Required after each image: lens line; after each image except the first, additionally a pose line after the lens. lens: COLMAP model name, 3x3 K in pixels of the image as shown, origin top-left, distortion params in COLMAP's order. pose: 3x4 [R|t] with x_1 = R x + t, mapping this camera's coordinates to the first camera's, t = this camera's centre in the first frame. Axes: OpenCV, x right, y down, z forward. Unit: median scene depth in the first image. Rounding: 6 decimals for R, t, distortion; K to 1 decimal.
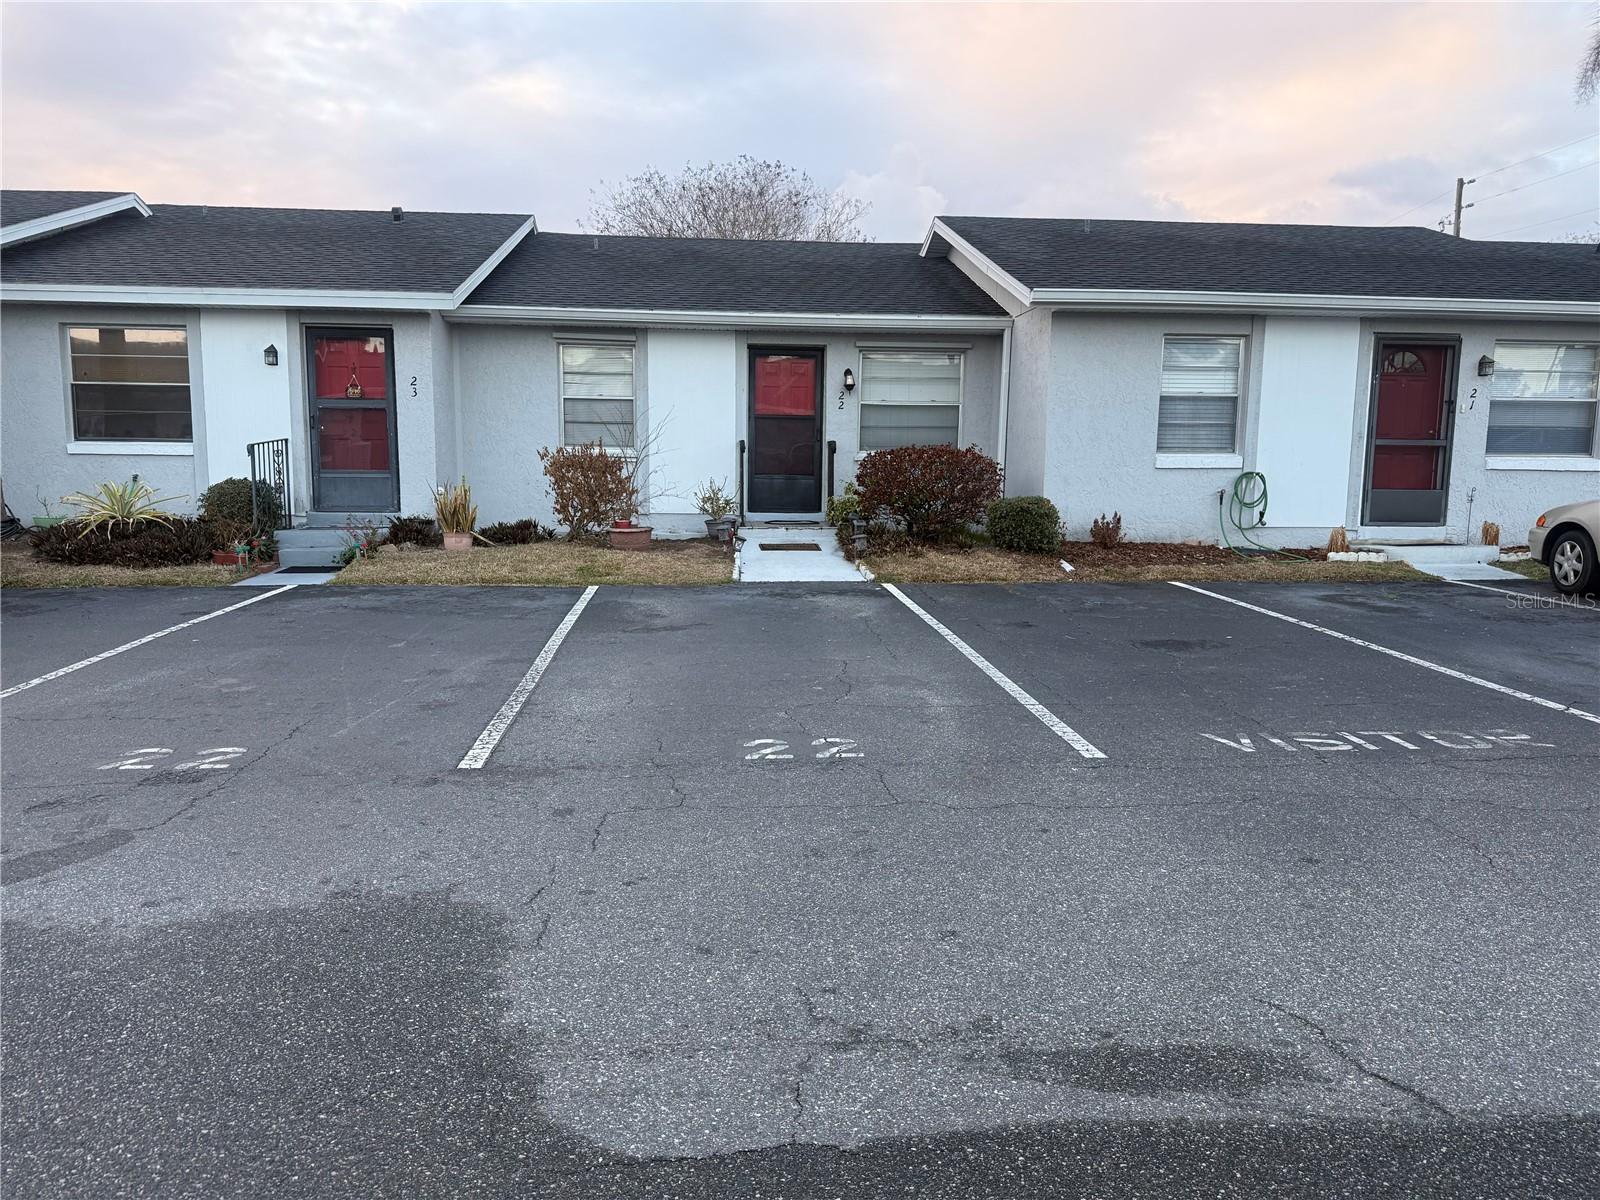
lens RADIAL K [[1133.7, 0, 795.6], [0, 1133.7, 597.4], [0, 0, 1]] dist [0.023645, -0.038558]
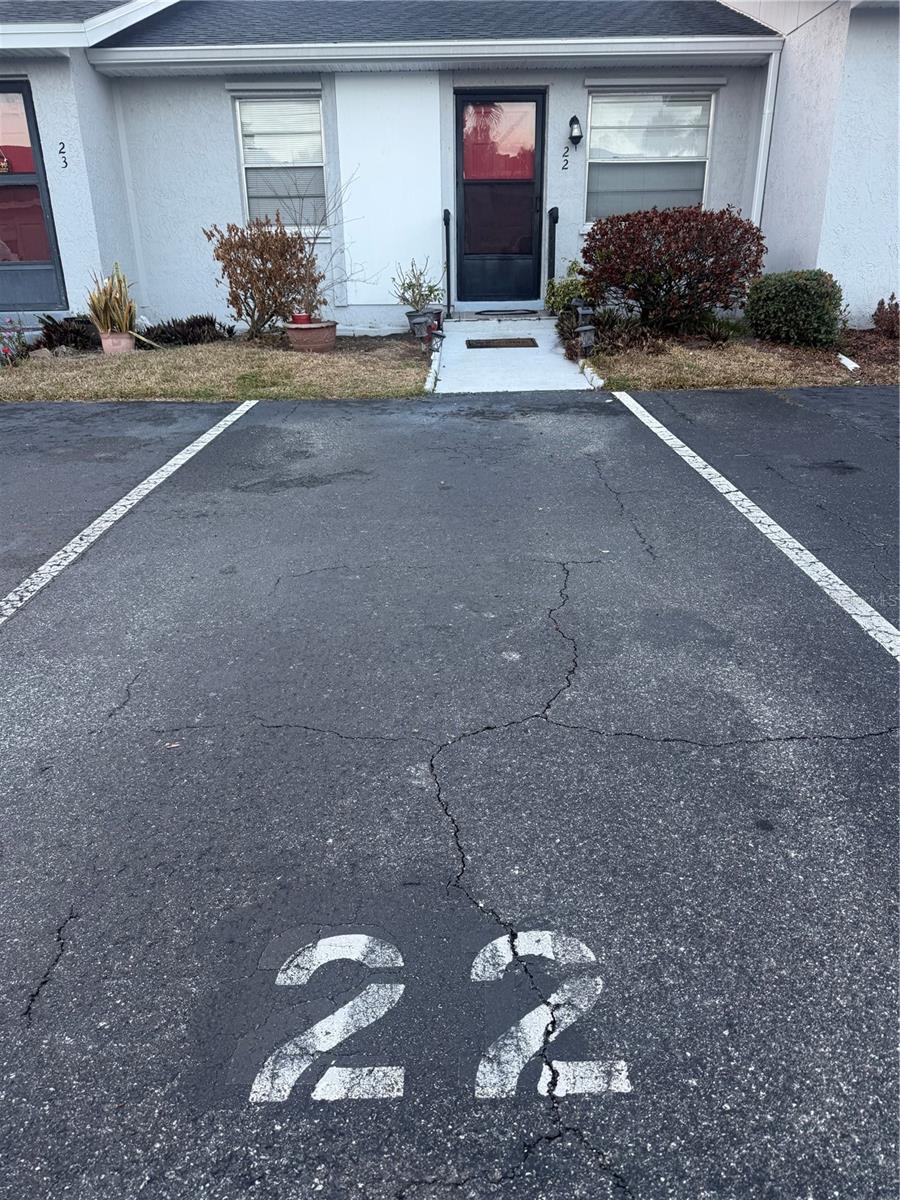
lens RADIAL K [[850.2, 0, 451.0], [0, 850.2, 609.2], [0, 0, 1]] dist [0.023645, -0.038558]
pose [[0.996422, 0.007352, -0.084194, 0.012707], [0.015248, 0.964224, 0.264651, -0.021652], [0.083128, -0.264988, 0.960662, 0.332105]]
